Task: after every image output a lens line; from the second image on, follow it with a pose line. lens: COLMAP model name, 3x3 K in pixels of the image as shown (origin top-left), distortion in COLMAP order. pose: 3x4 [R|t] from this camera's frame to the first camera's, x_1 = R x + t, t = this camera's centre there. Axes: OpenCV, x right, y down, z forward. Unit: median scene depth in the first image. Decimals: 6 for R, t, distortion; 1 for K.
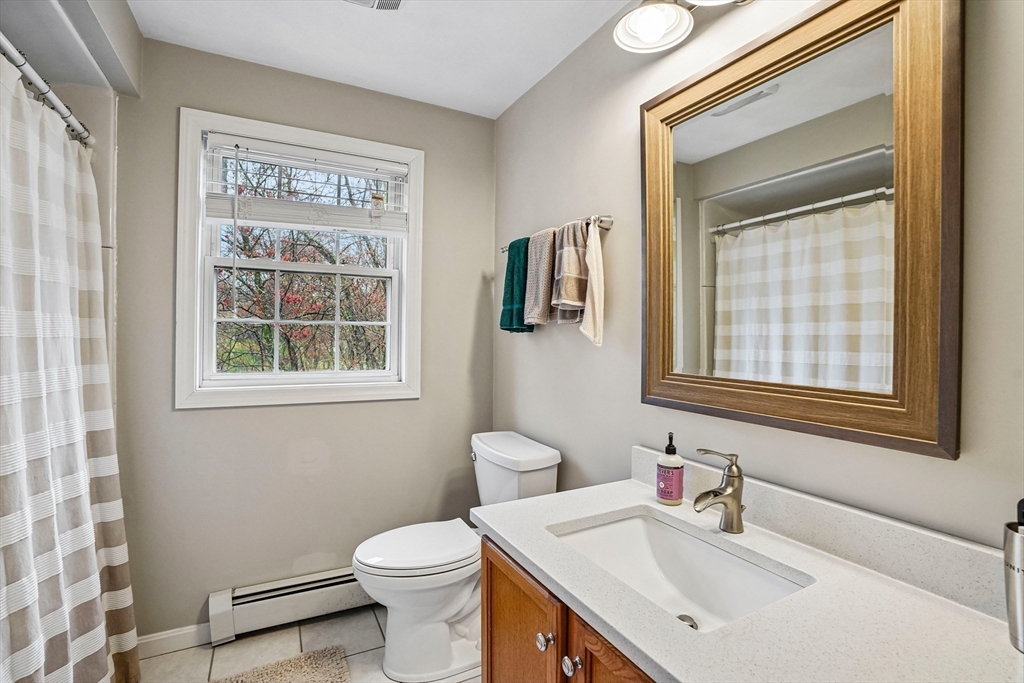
lens RADIAL K [[463.9, 0, 511.1], [0, 463.9, 342.4], [0, 0, 1]] dist [-0.035164, 0.001632]
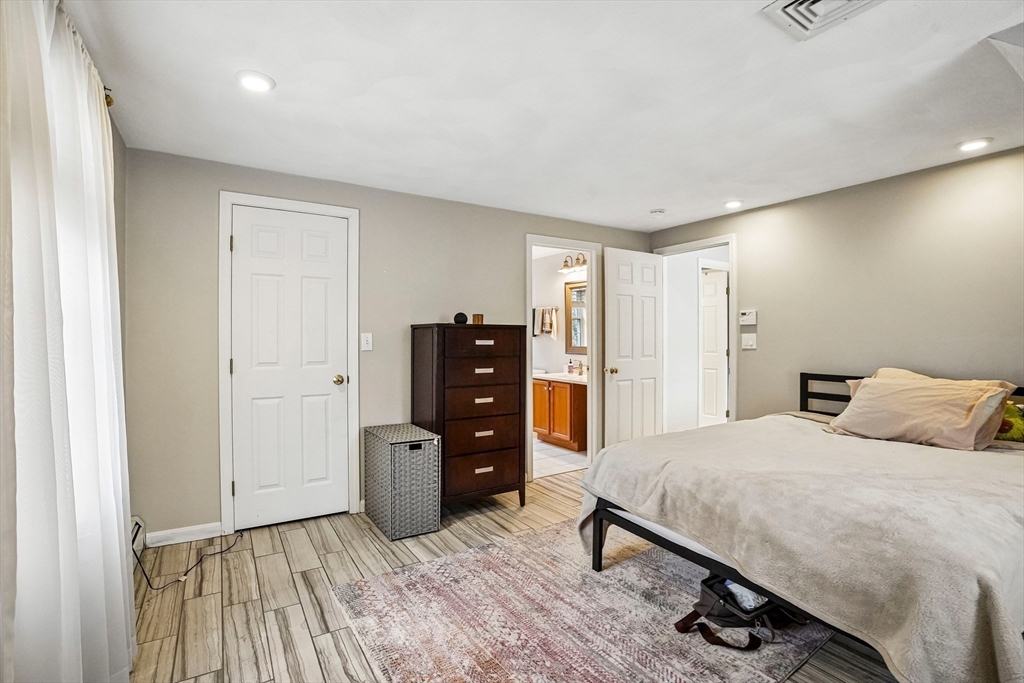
lens RADIAL K [[463.9, 0, 512.0], [0, 463.9, 340.7], [0, 0, 1]] dist [-0.035164, 0.001632]
pose [[0.997212, -0.008075, 0.074187, -0.437742], [0.008967, 0.999891, -0.011695, 0.048932], [-0.074085, 0.012327, 0.997176, -2.702910]]
